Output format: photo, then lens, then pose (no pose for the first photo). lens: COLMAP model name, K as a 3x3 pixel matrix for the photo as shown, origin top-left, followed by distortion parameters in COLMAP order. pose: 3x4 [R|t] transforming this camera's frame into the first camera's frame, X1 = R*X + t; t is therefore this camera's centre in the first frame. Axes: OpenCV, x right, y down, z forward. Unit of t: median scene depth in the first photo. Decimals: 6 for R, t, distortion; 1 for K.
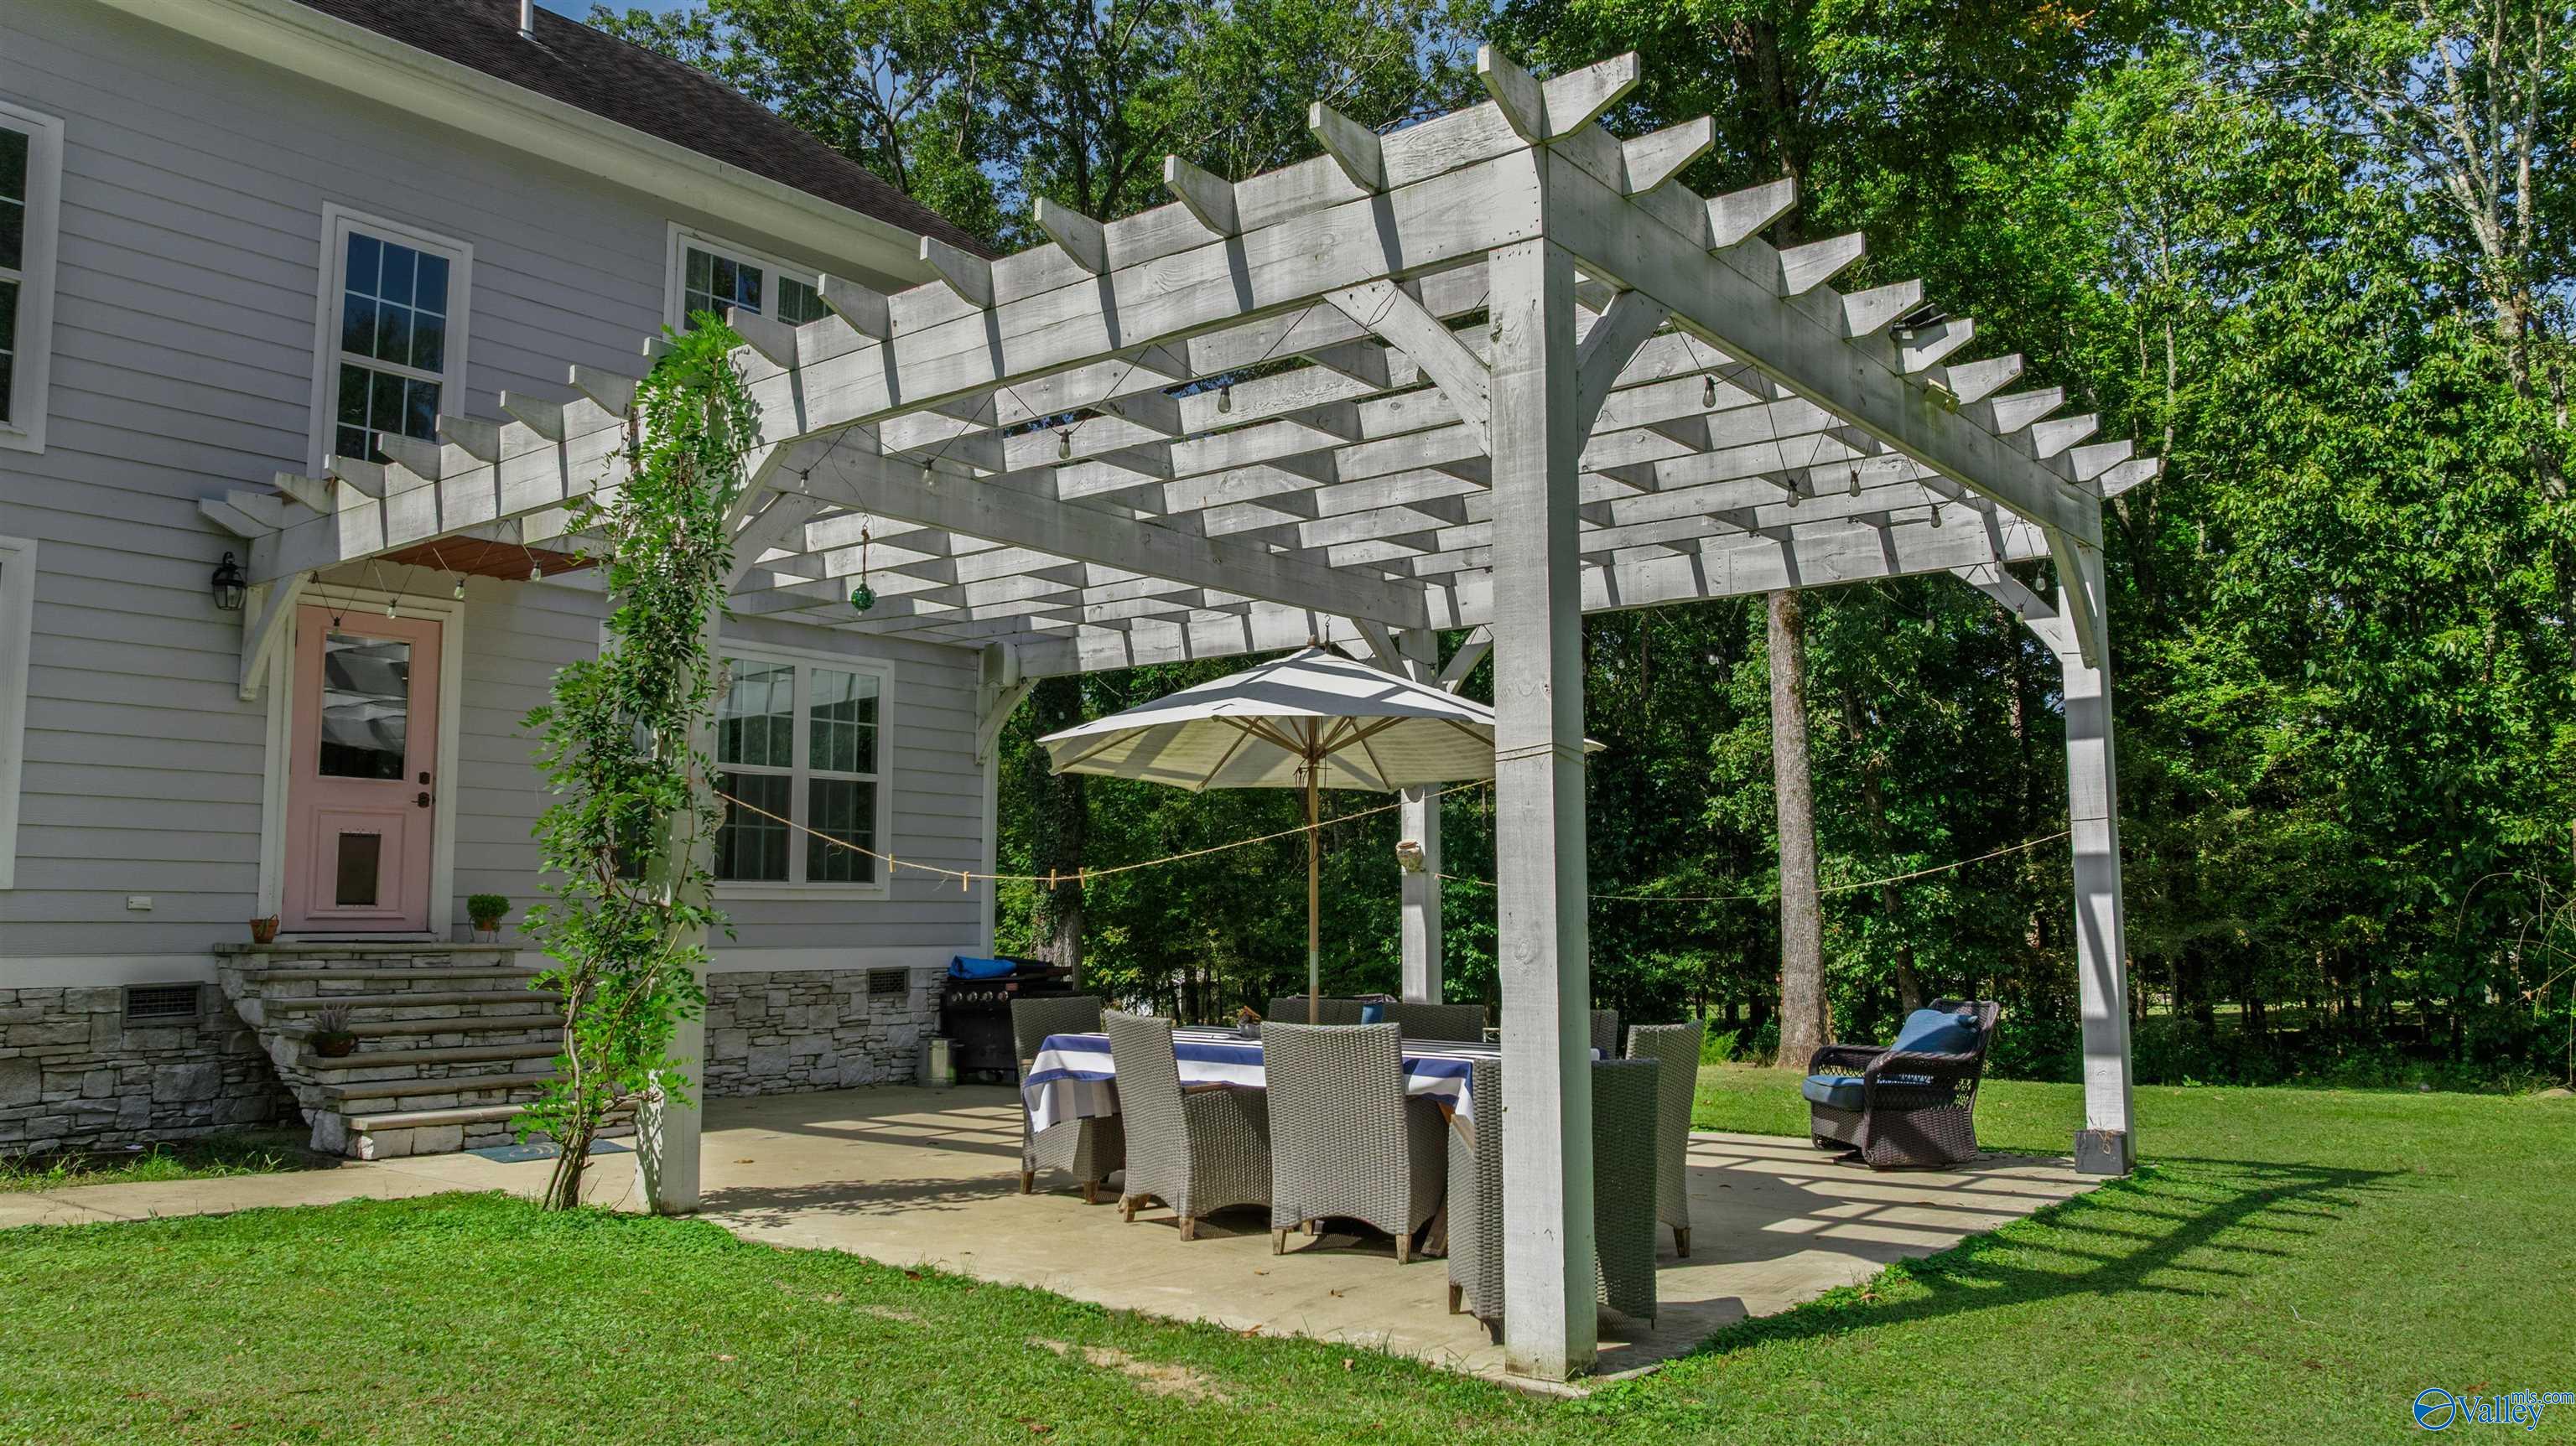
lens RADIAL K [[1819.0, 0, 1278.8], [0, 1819.0, 718.4], [0, 0, 1]] dist [-0.021377, 0.023566]
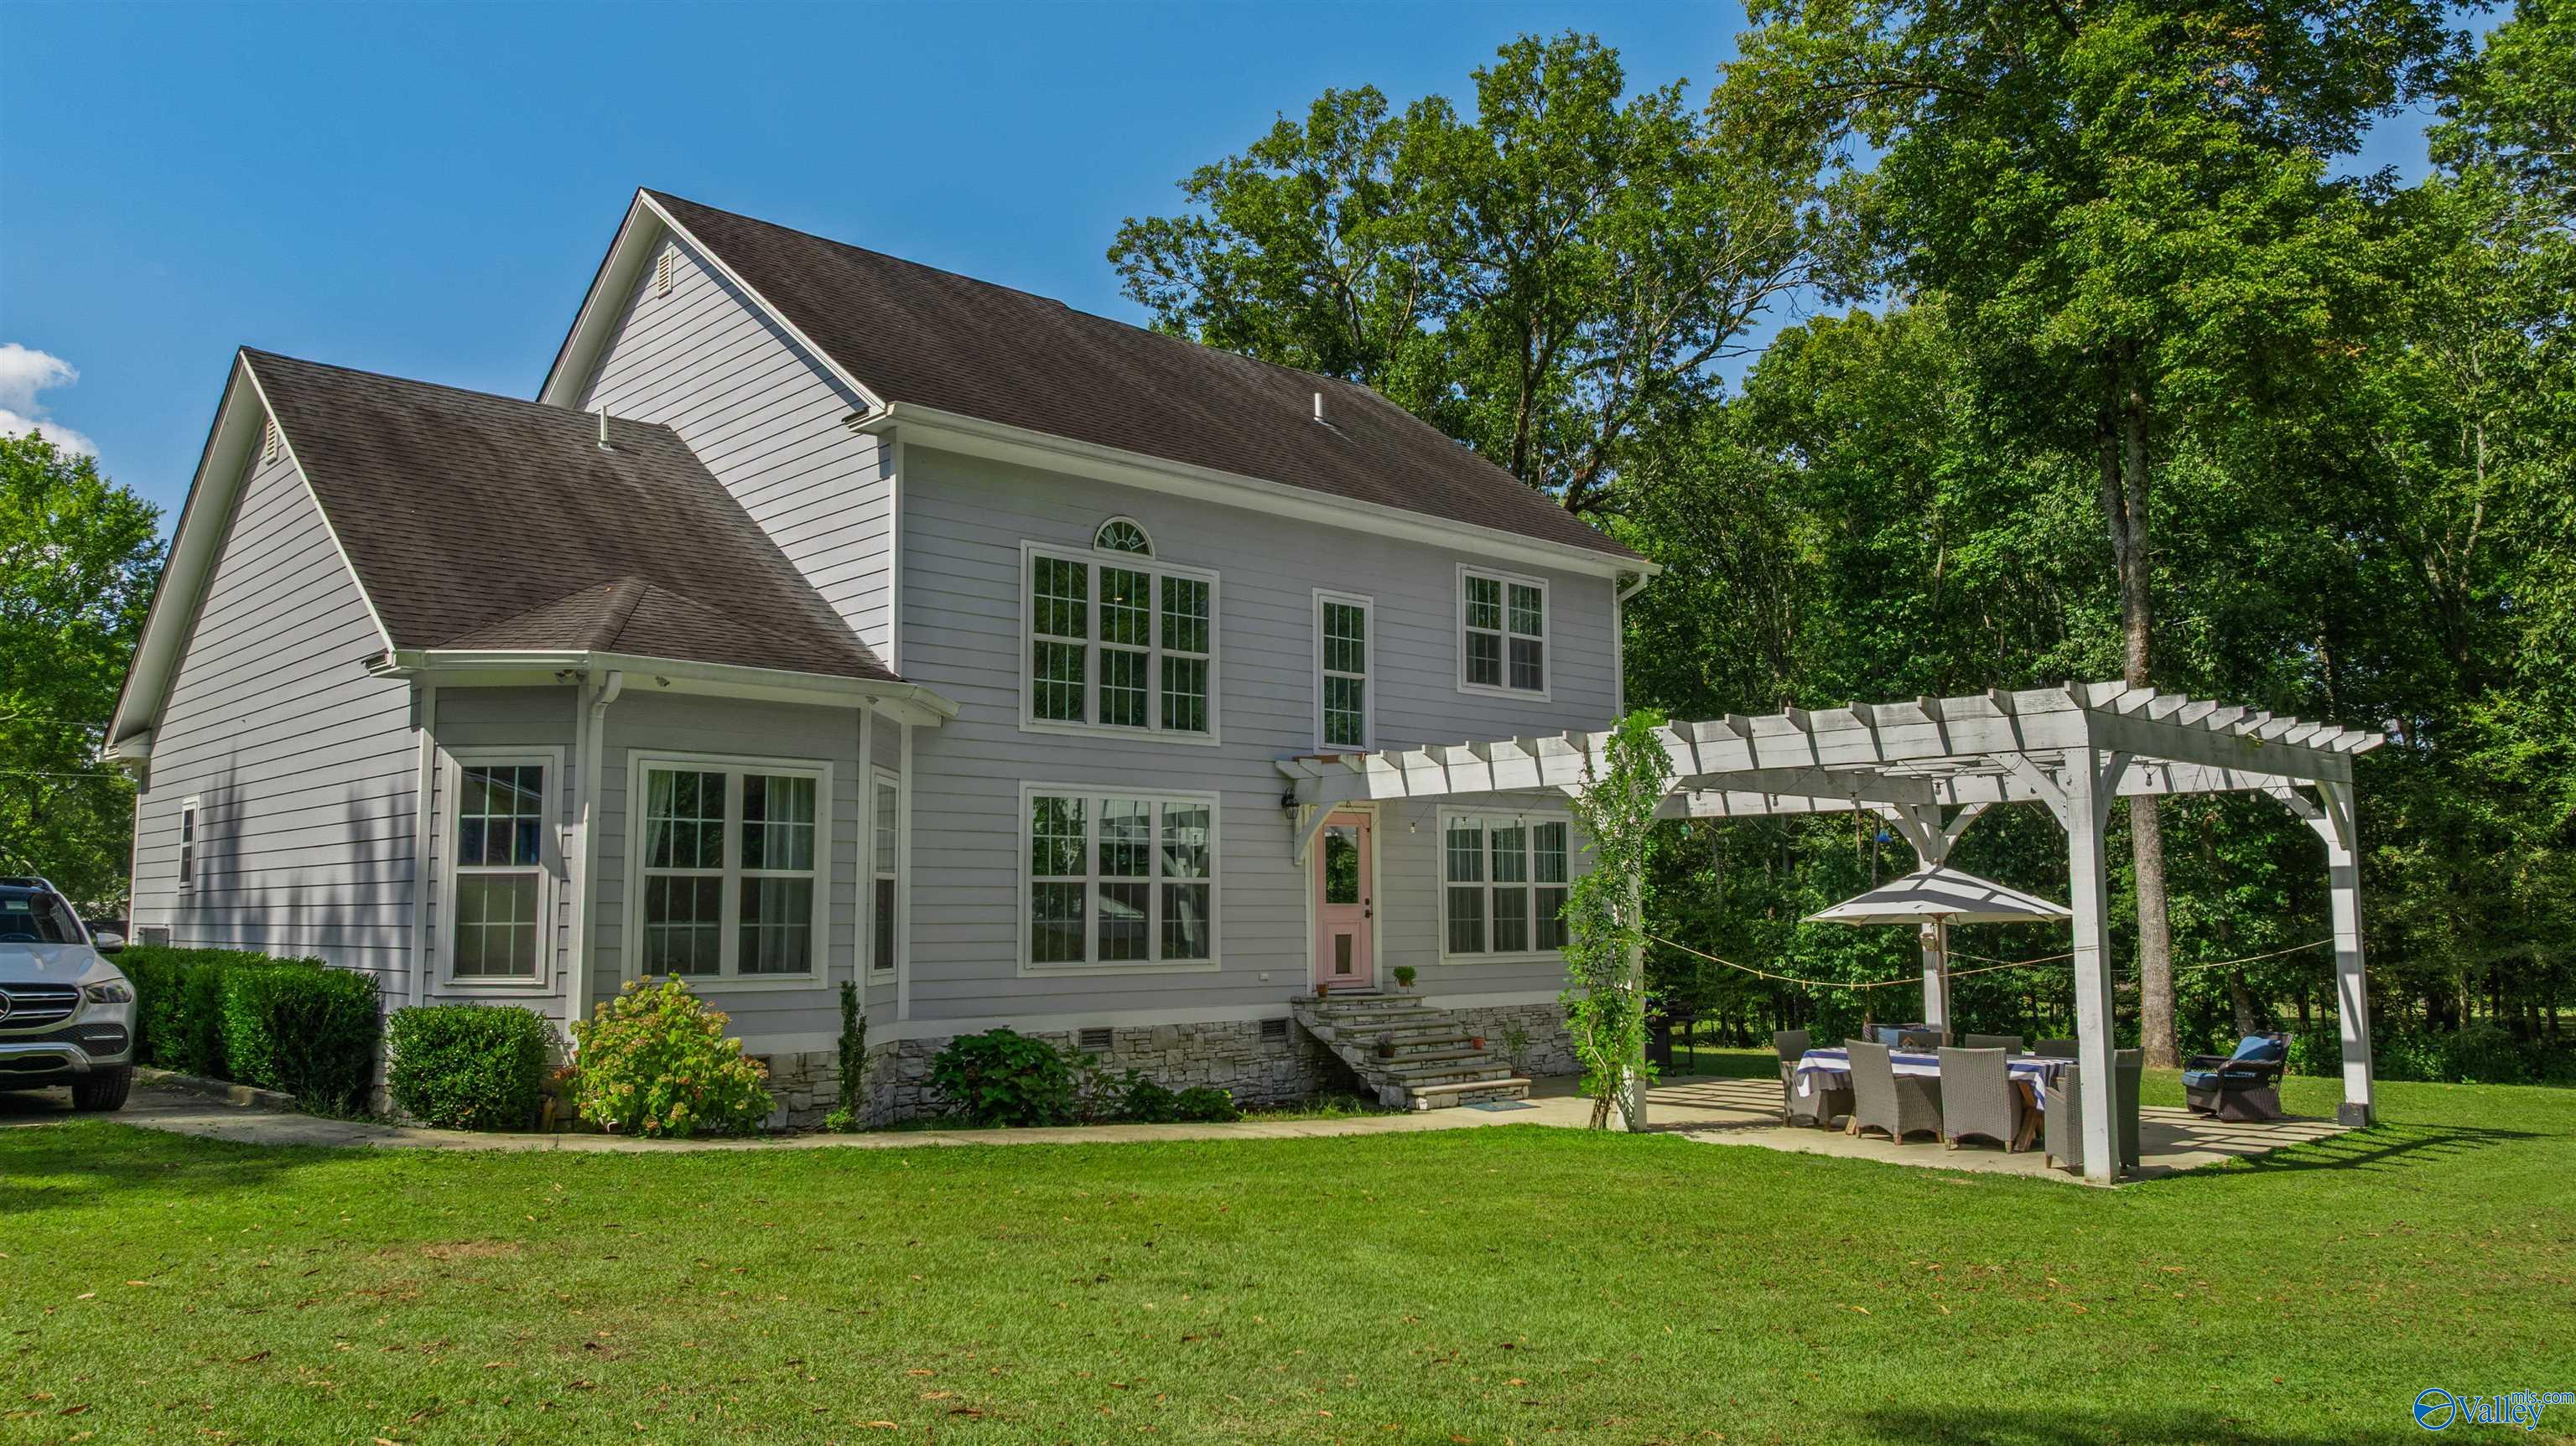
lens RADIAL K [[1819.0, 0, 1302.9], [0, 1819.0, 736.3], [0, 0, 1]] dist [-0.021377, 0.023566]
pose [[0.989736, -0.017780, -0.141796, -0.320016], [0.019730, 0.999729, 0.012357, -0.180422], [0.141538, -0.015028, 0.989819, -0.921495]]
